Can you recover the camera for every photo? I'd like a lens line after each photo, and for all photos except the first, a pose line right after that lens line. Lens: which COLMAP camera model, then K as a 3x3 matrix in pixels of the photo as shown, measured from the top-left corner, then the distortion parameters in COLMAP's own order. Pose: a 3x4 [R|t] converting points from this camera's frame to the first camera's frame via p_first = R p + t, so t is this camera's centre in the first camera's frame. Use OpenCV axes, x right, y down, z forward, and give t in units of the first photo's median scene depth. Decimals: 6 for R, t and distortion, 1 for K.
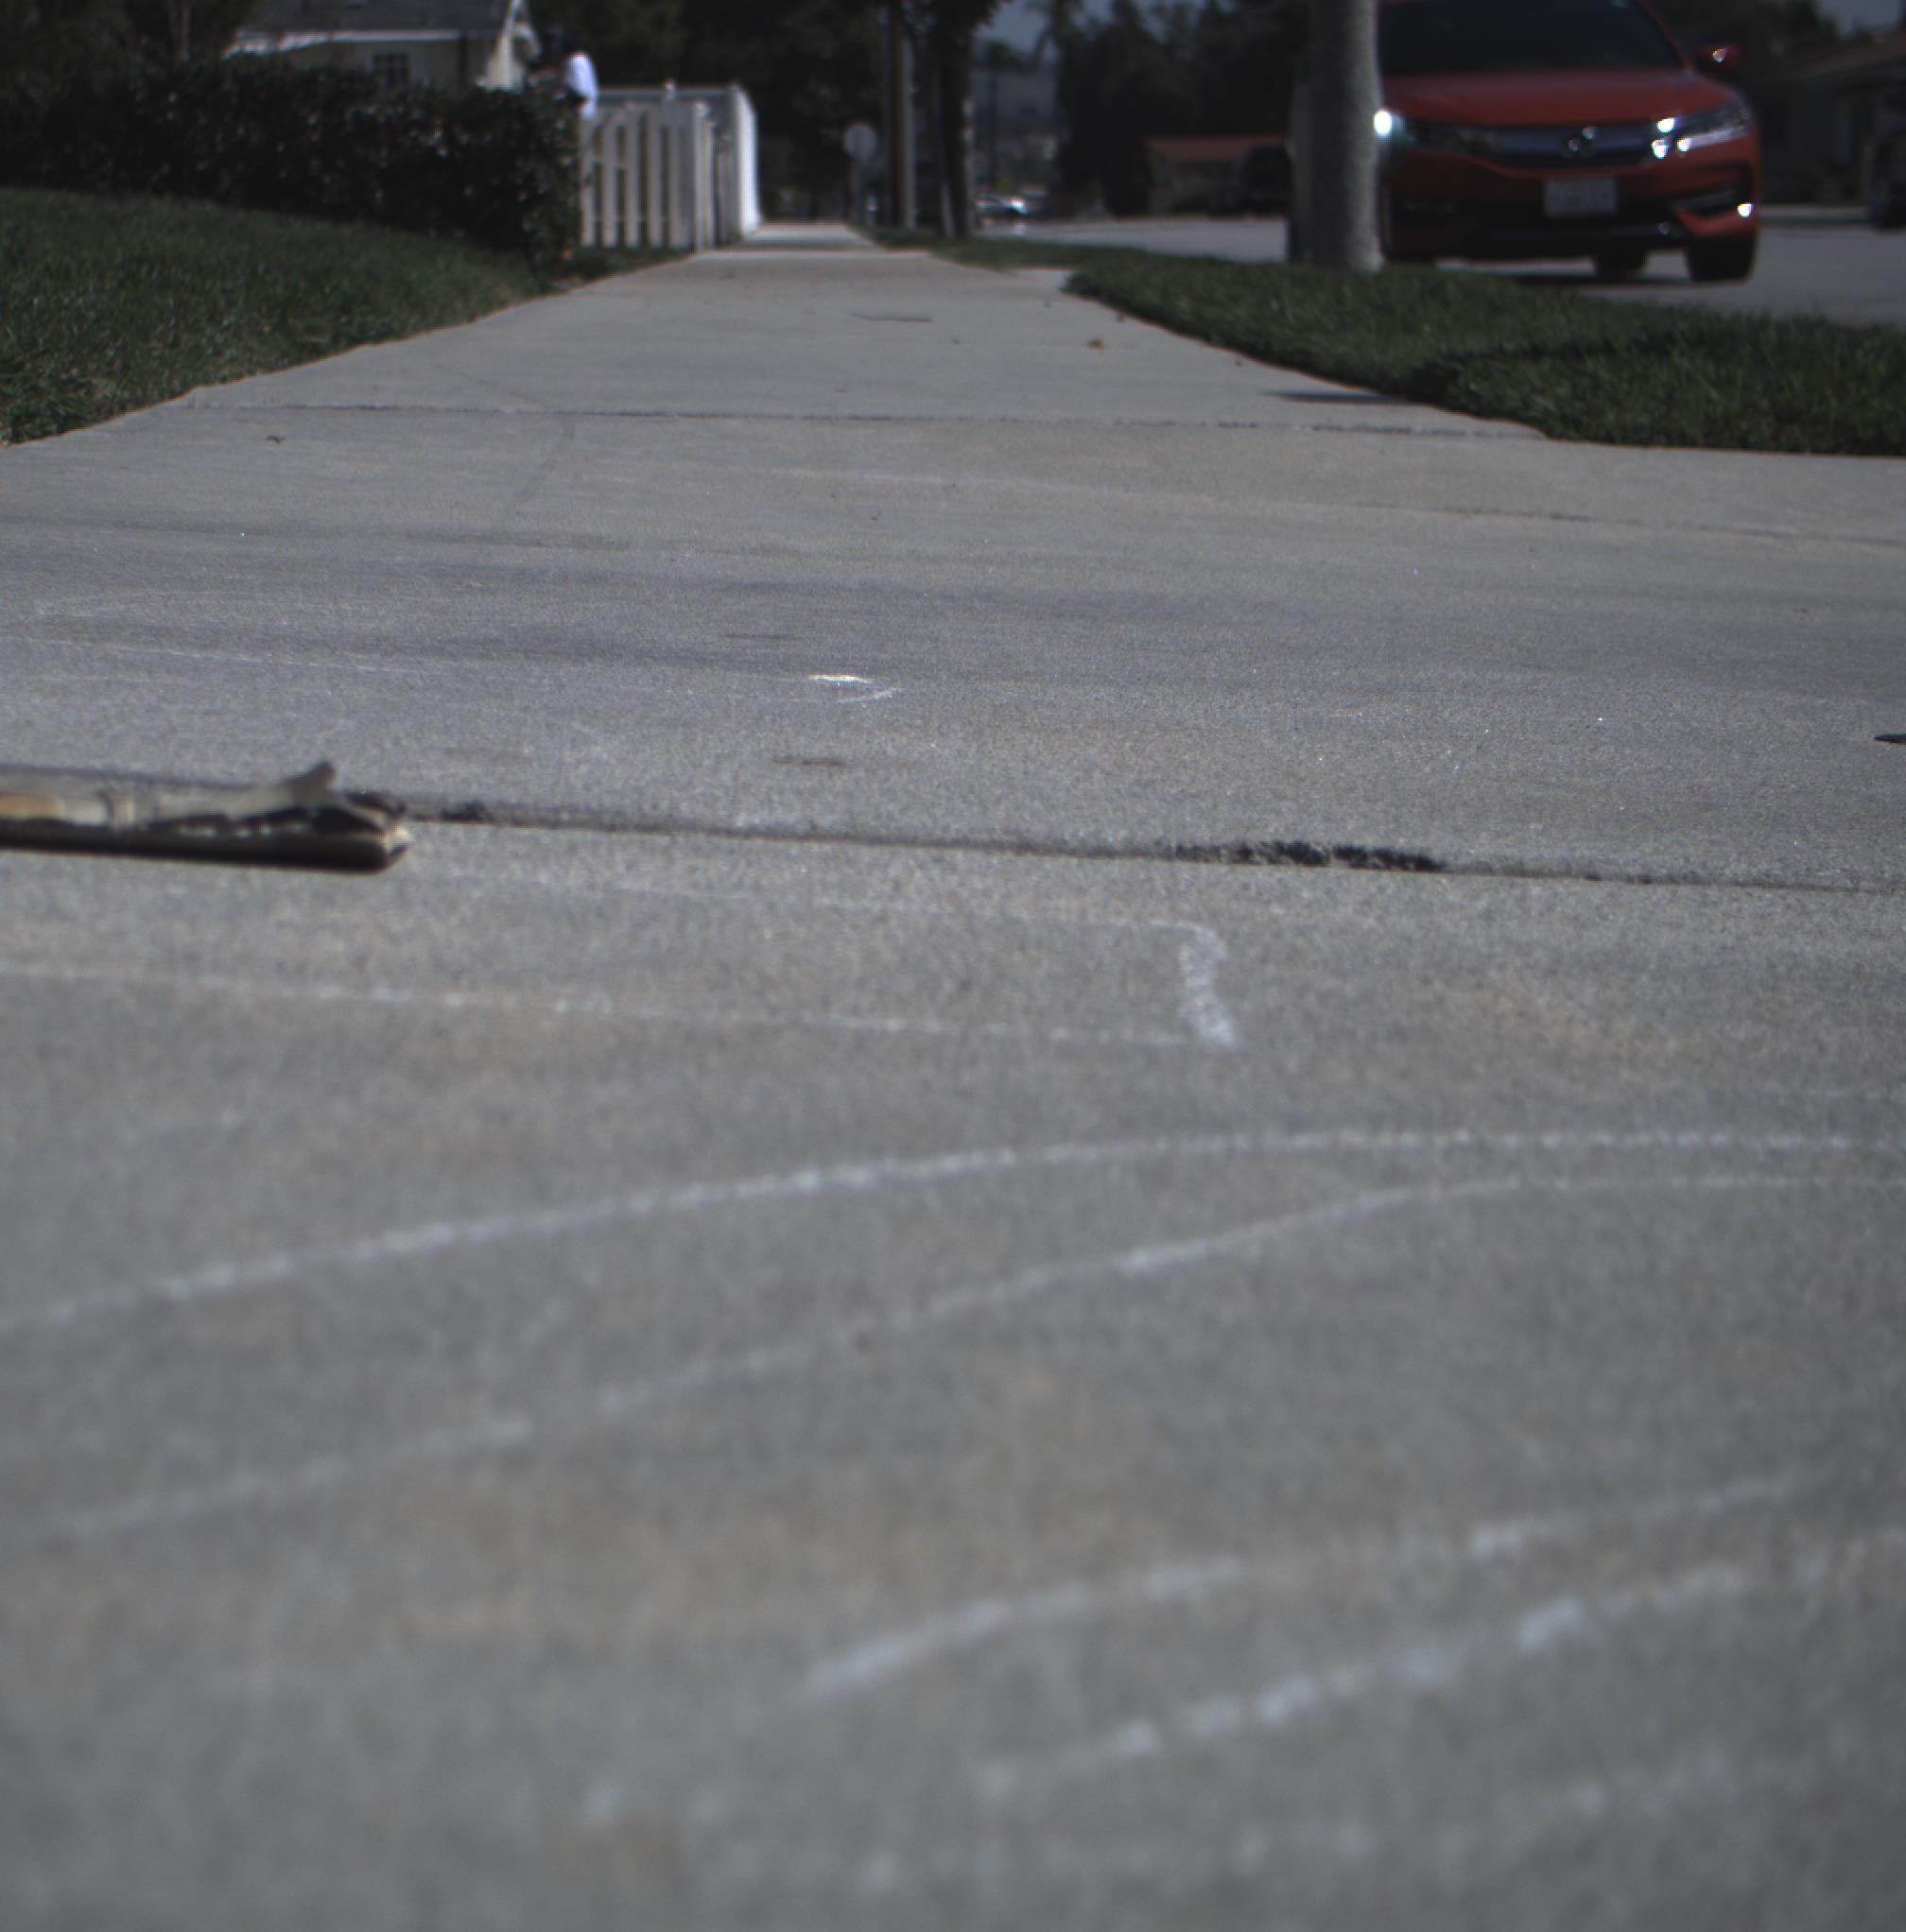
lens RADIAL K [[4329.9, 0, 722.5], [0, 4329.9, 964.9], [0, 0, 1]] dist [-0.182704, 0.816080]
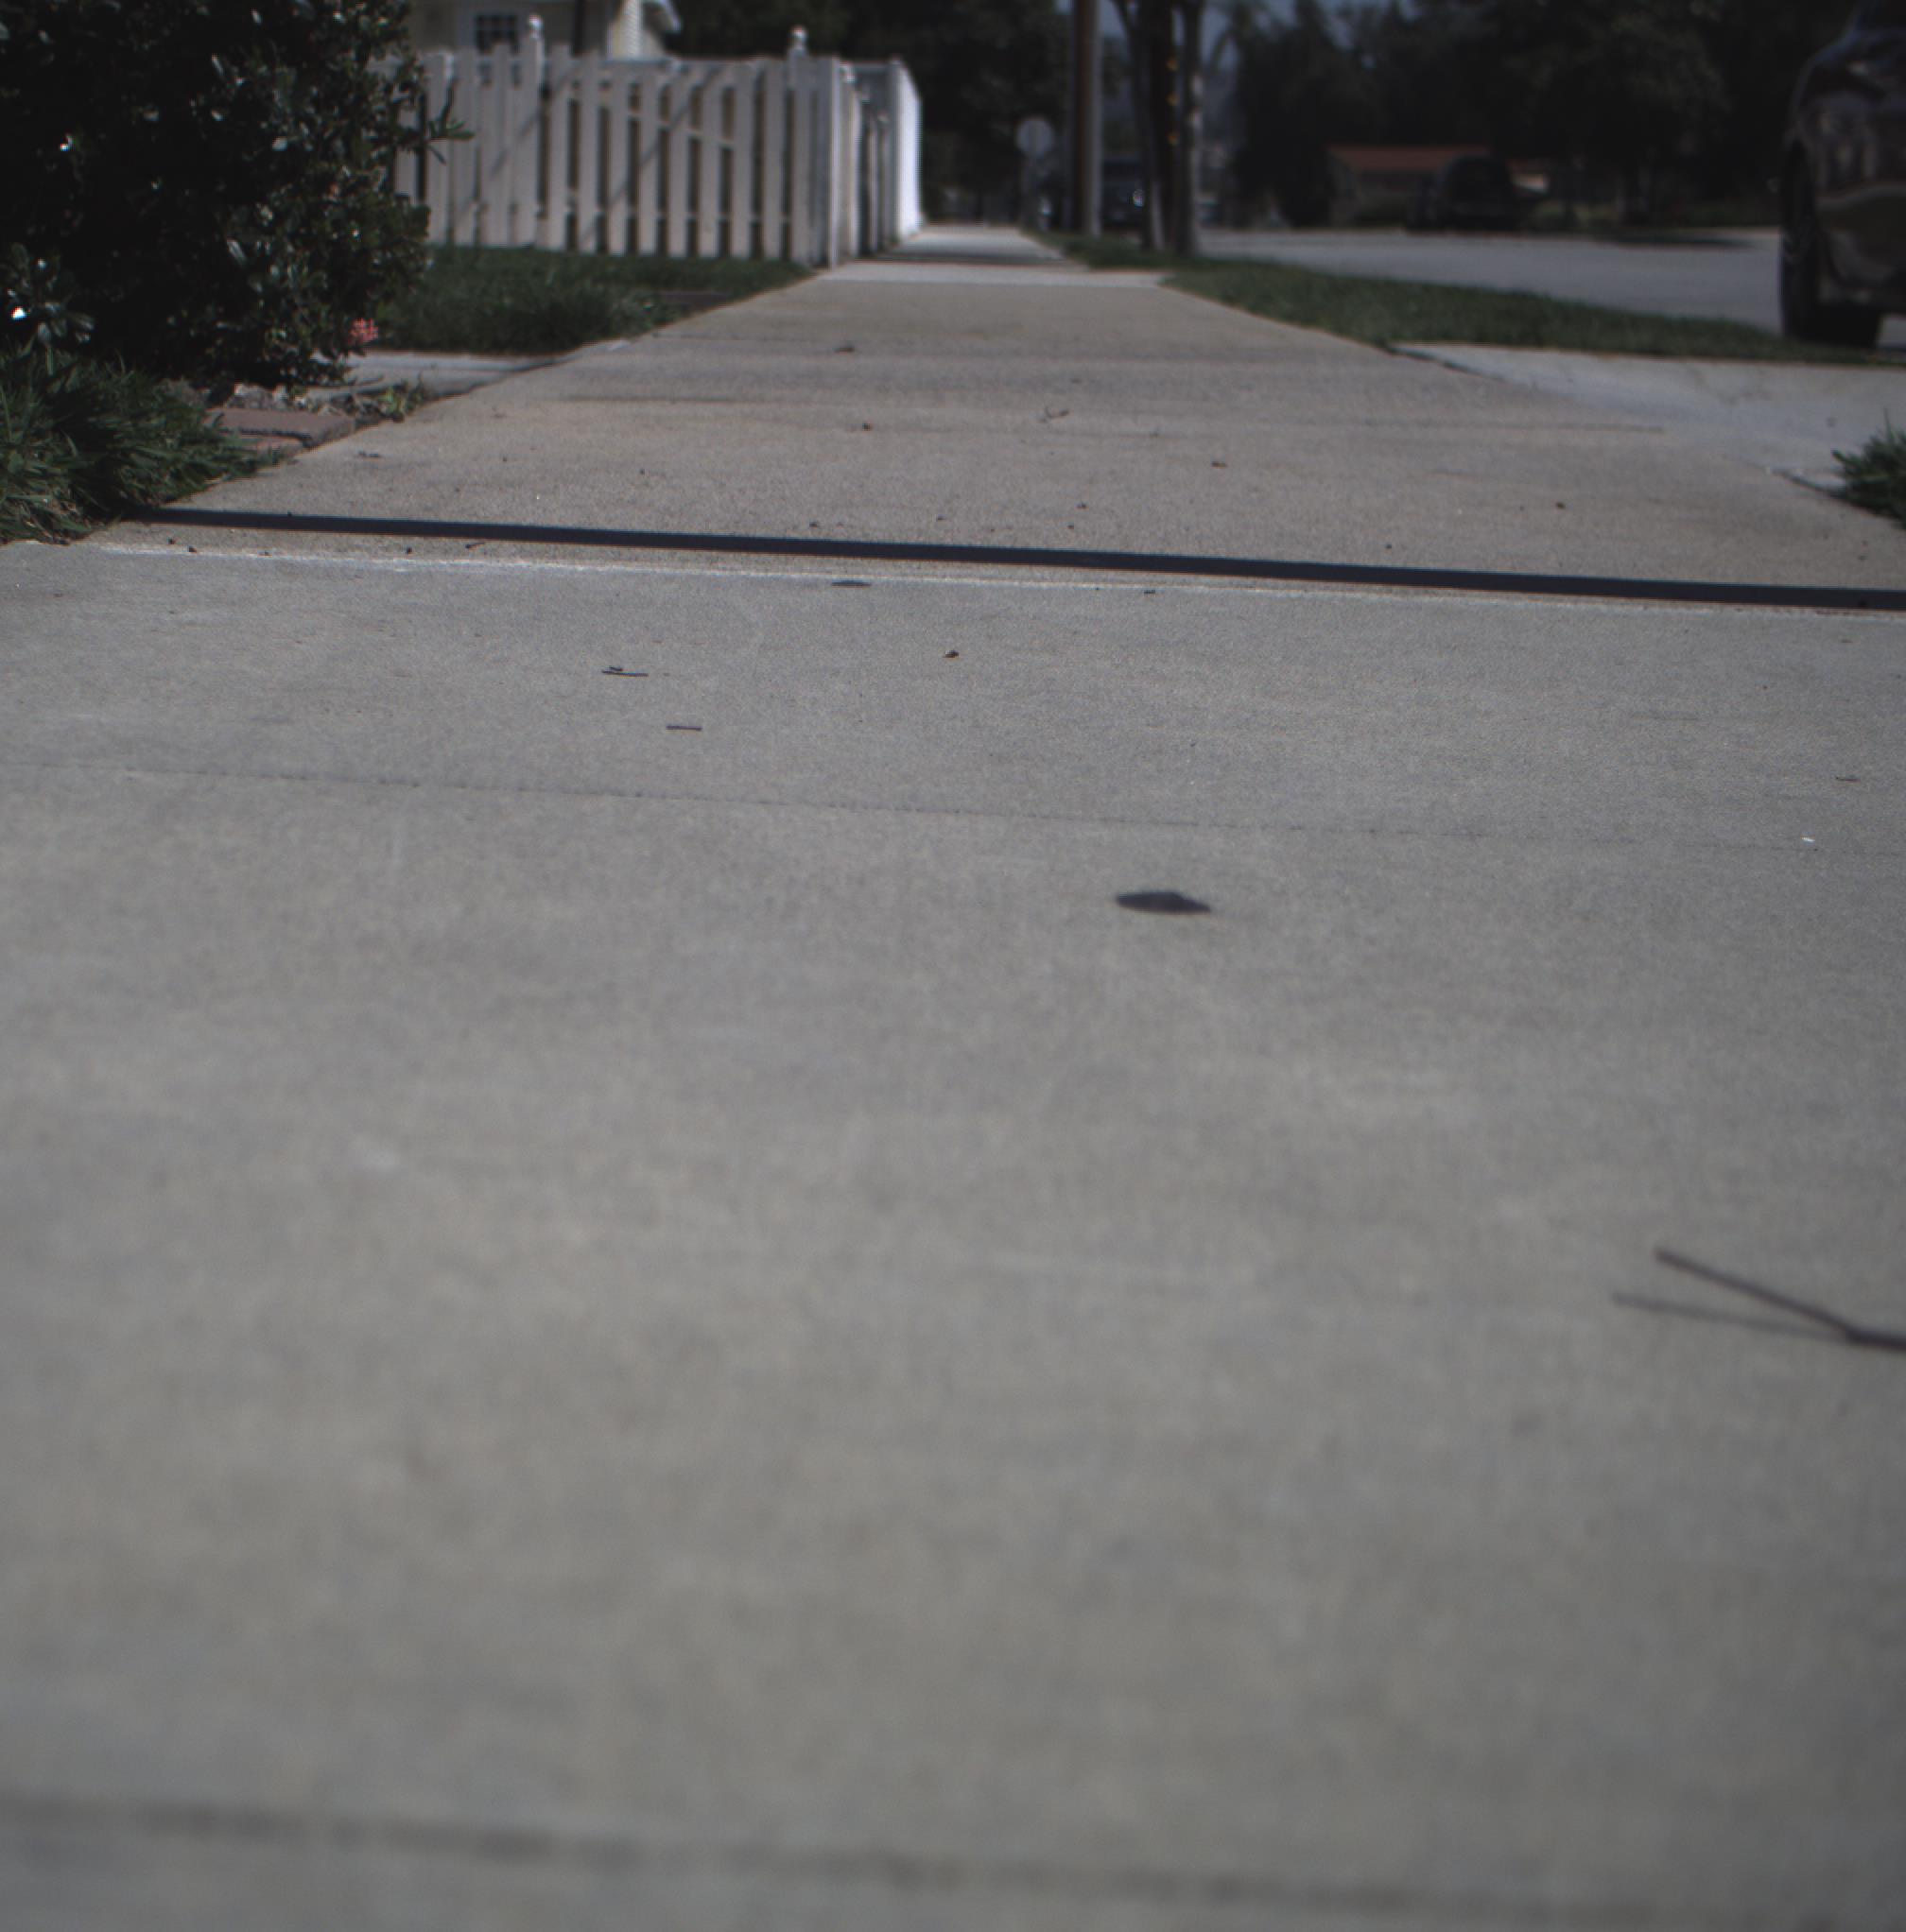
lens RADIAL K [[4329.0, 0, 725.8], [0, 4329.0, 967.0], [0, 0, 1]] dist [-0.178774, 0.794359]
pose [[0.998945, 0.033672, -0.031231, 0.004998], [-0.033627, 0.999432, 0.001979, -0.081890], [0.031280, -0.000926, 0.999510, 0.463897]]
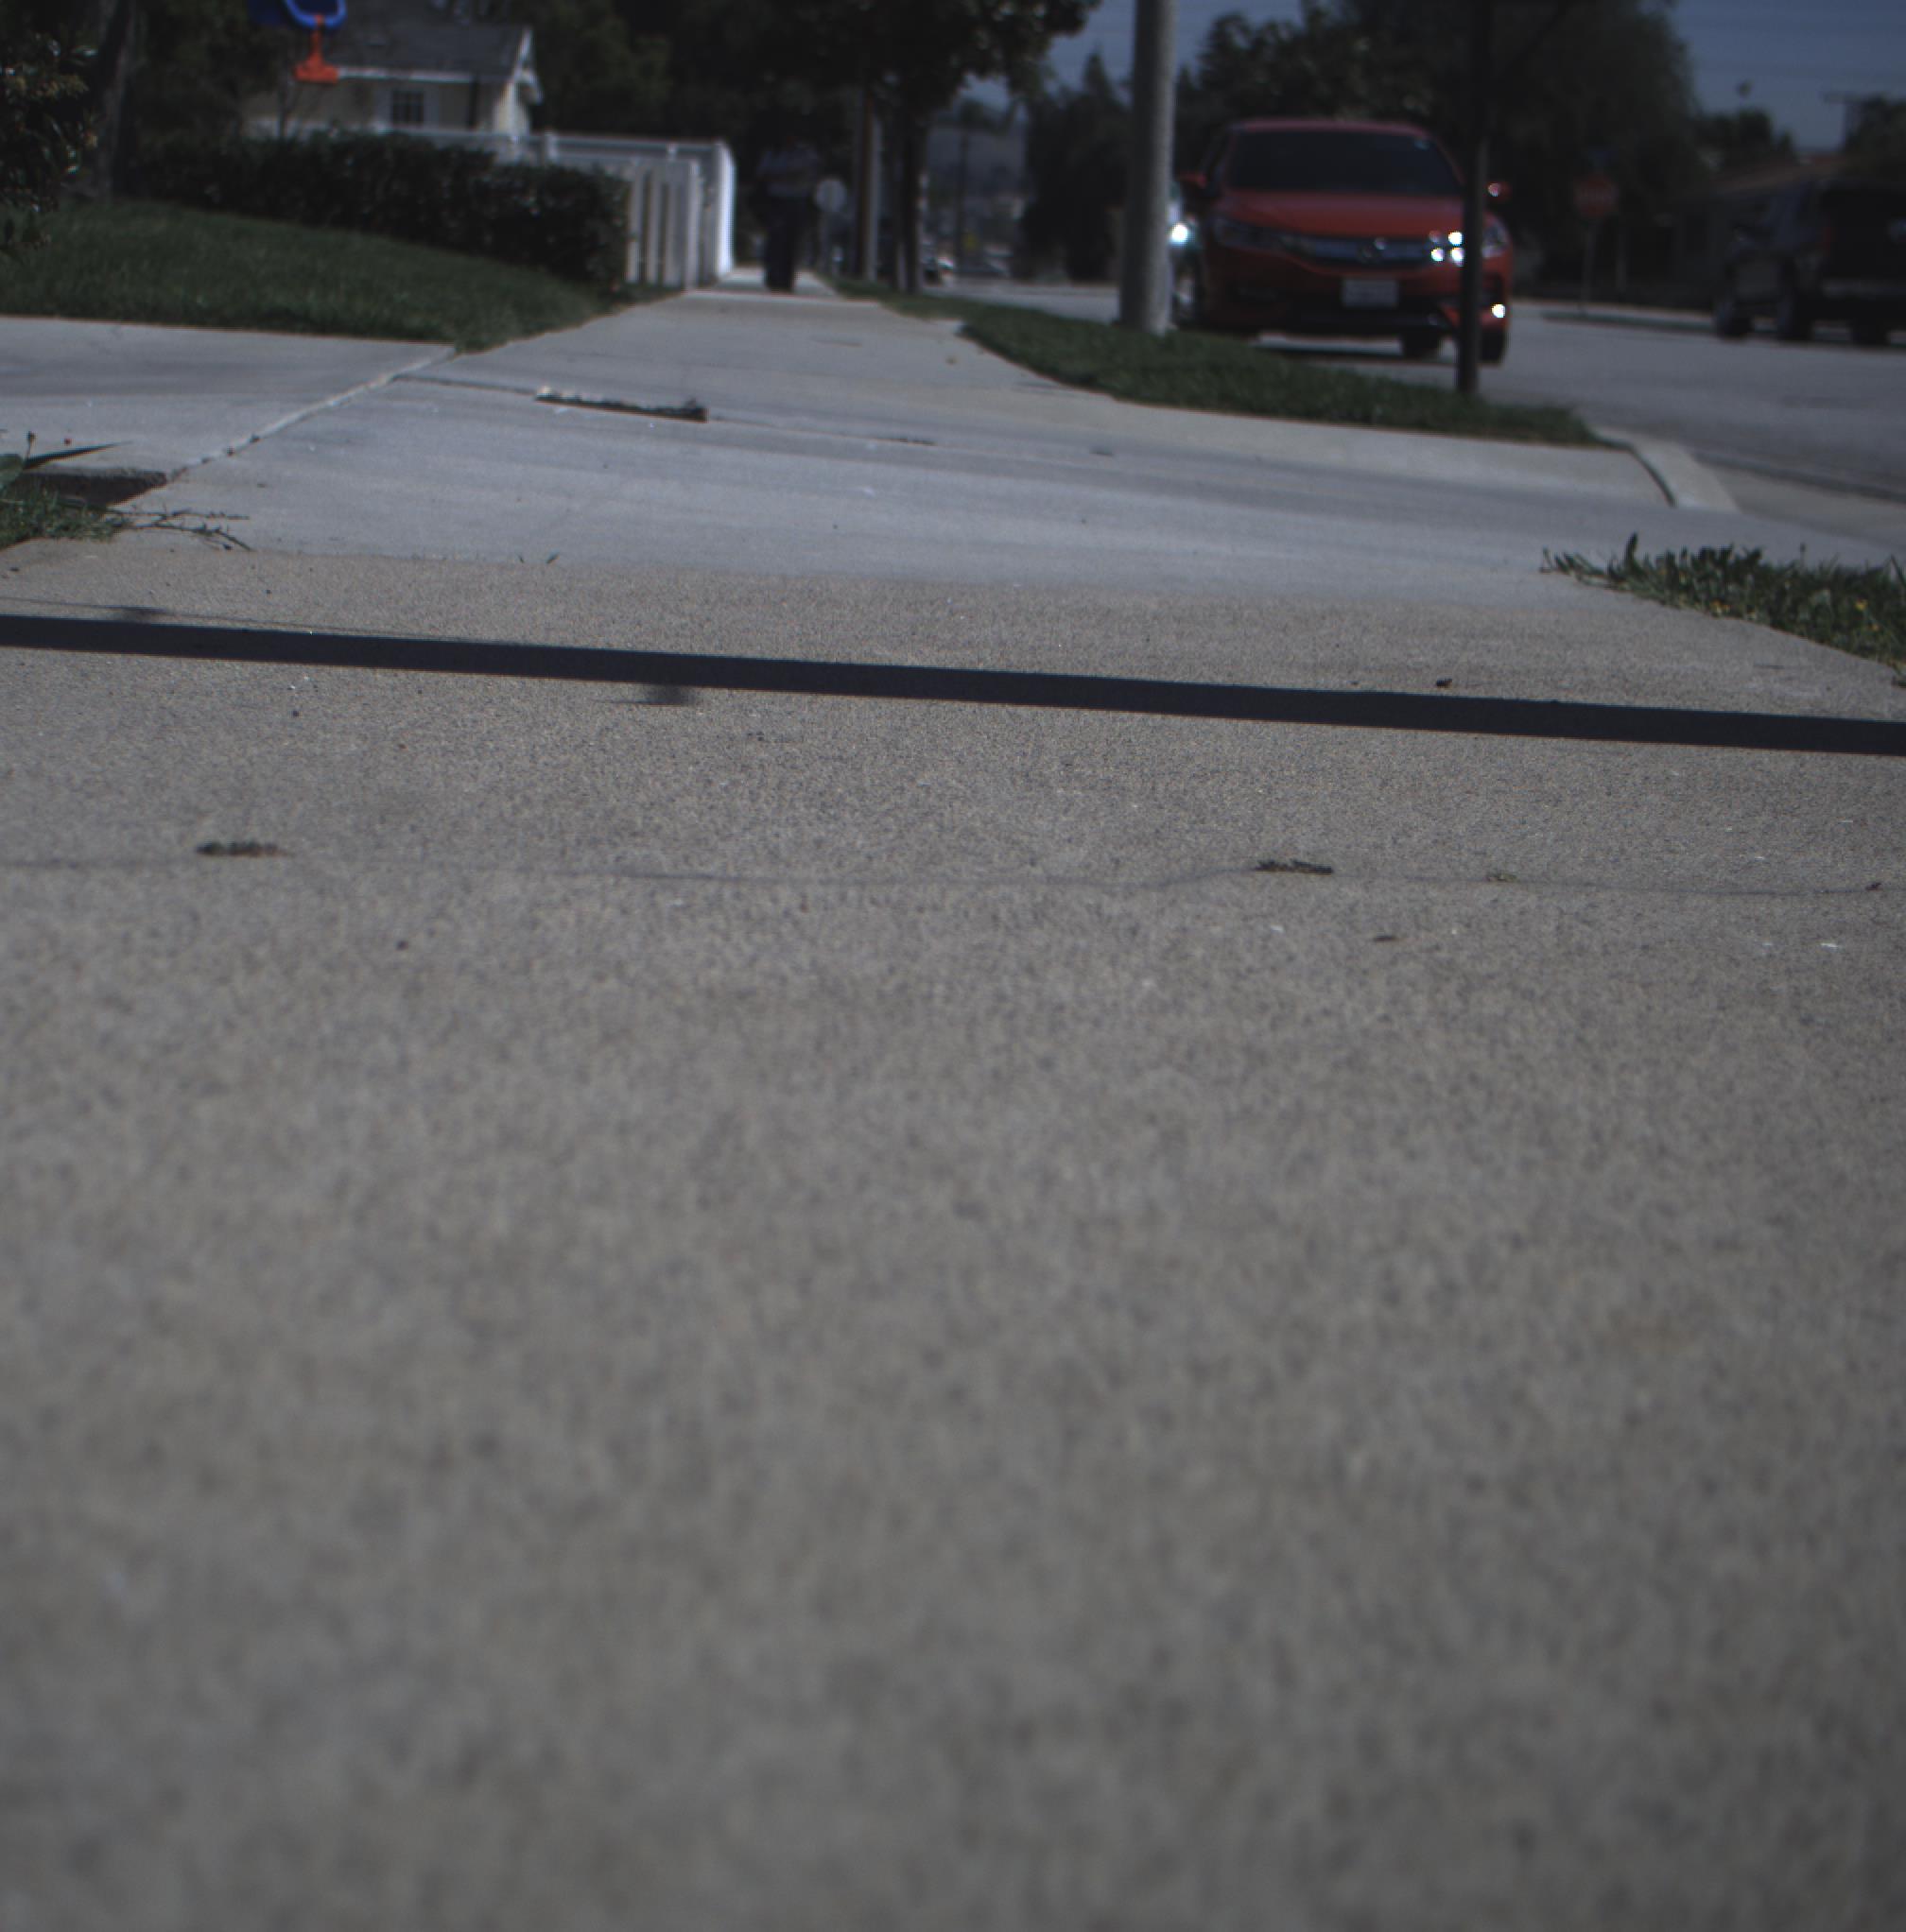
lens RADIAL K [[4329.0, 0, 725.8], [0, 4329.0, 967.0], [0, 0, 1]] dist [-0.178774, 0.794359]
pose [[0.997918, 0.061755, 0.018609, -0.008891], [-0.061594, 0.998060, -0.009130, 0.051068], [-0.019137, 0.007965, 0.999785, -0.308870]]
